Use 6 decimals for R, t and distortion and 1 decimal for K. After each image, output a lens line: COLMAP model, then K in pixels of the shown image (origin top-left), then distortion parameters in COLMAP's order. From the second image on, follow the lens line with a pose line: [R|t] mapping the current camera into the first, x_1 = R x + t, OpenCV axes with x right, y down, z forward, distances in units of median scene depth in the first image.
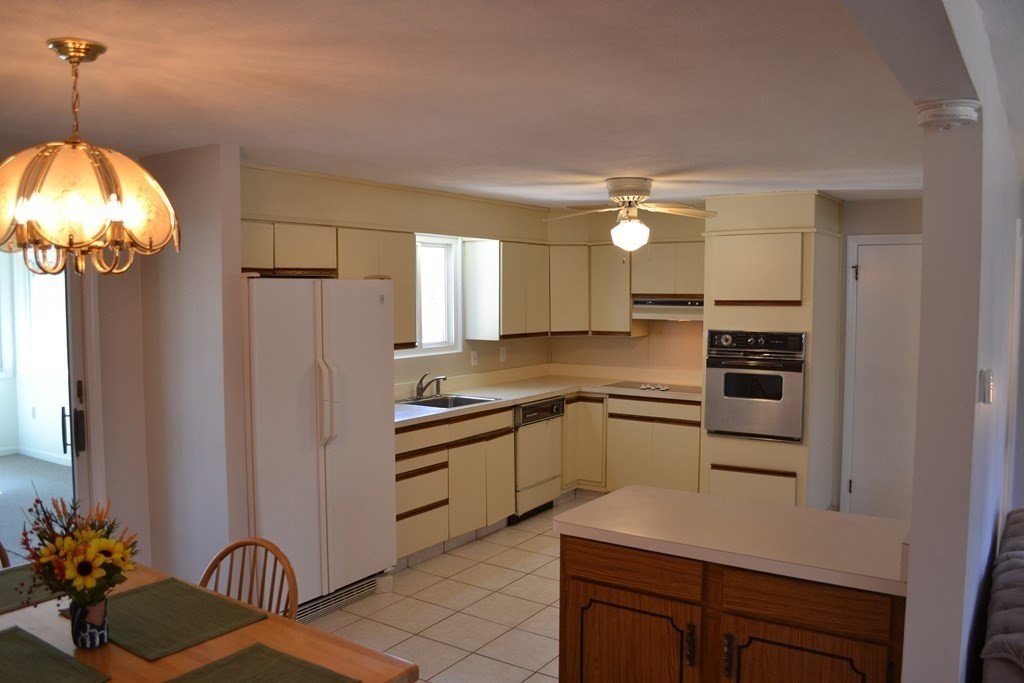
lens RADIAL K [[821.5, 0, 500.7], [0, 821.5, 345.8], [0, 0, 1]] dist [-0.083011, 0.015408]
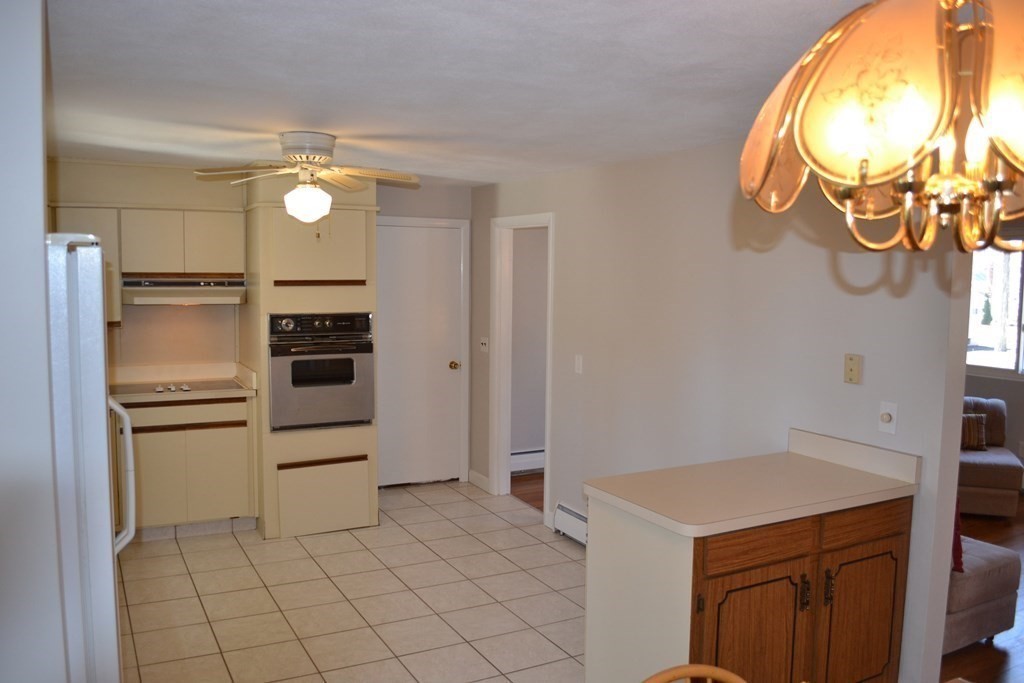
lens RADIAL K [[821.5, 0, 500.7], [0, 821.5, 345.8], [0, 0, 1]] dist [-0.083011, 0.015408]
pose [[0.462570, -0.076361, 0.883288, -0.599695], [0.047216, 0.996992, 0.061464, -0.040666], [-0.885325, 0.013274, 0.464784, 0.546352]]
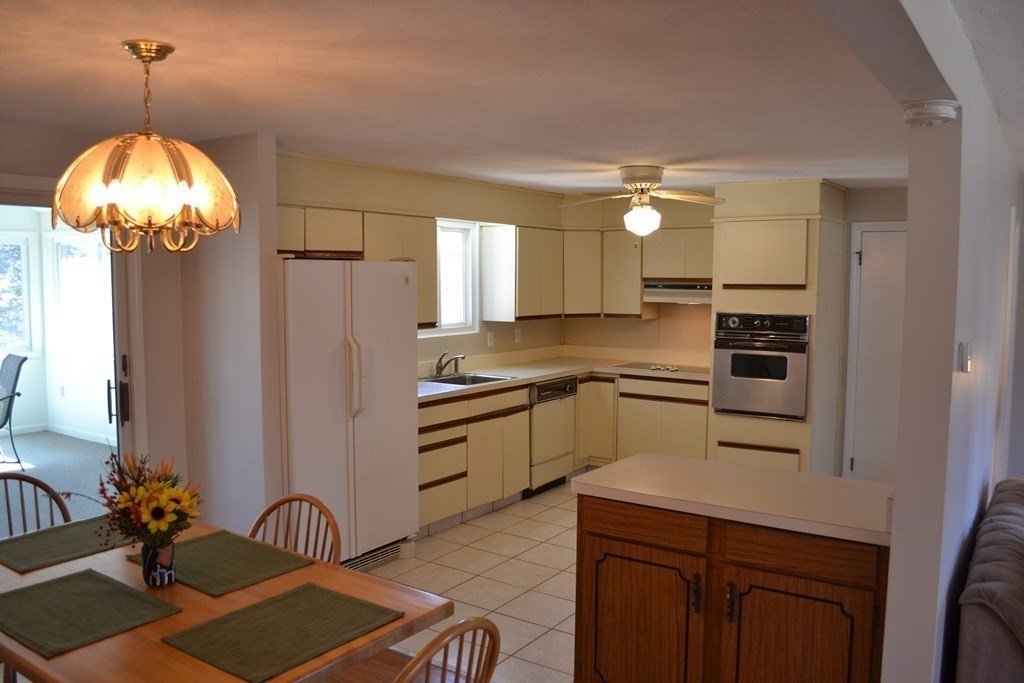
lens RADIAL K [[821.5, 0, 500.7], [0, 821.5, 345.8], [0, 0, 1]] dist [-0.083011, 0.015408]
pose [[0.999926, 0.005662, -0.010750, -0.013707], [-0.005483, 0.999847, 0.016626, 0.010685], [0.010842, -0.016566, 0.999804, -0.064881]]
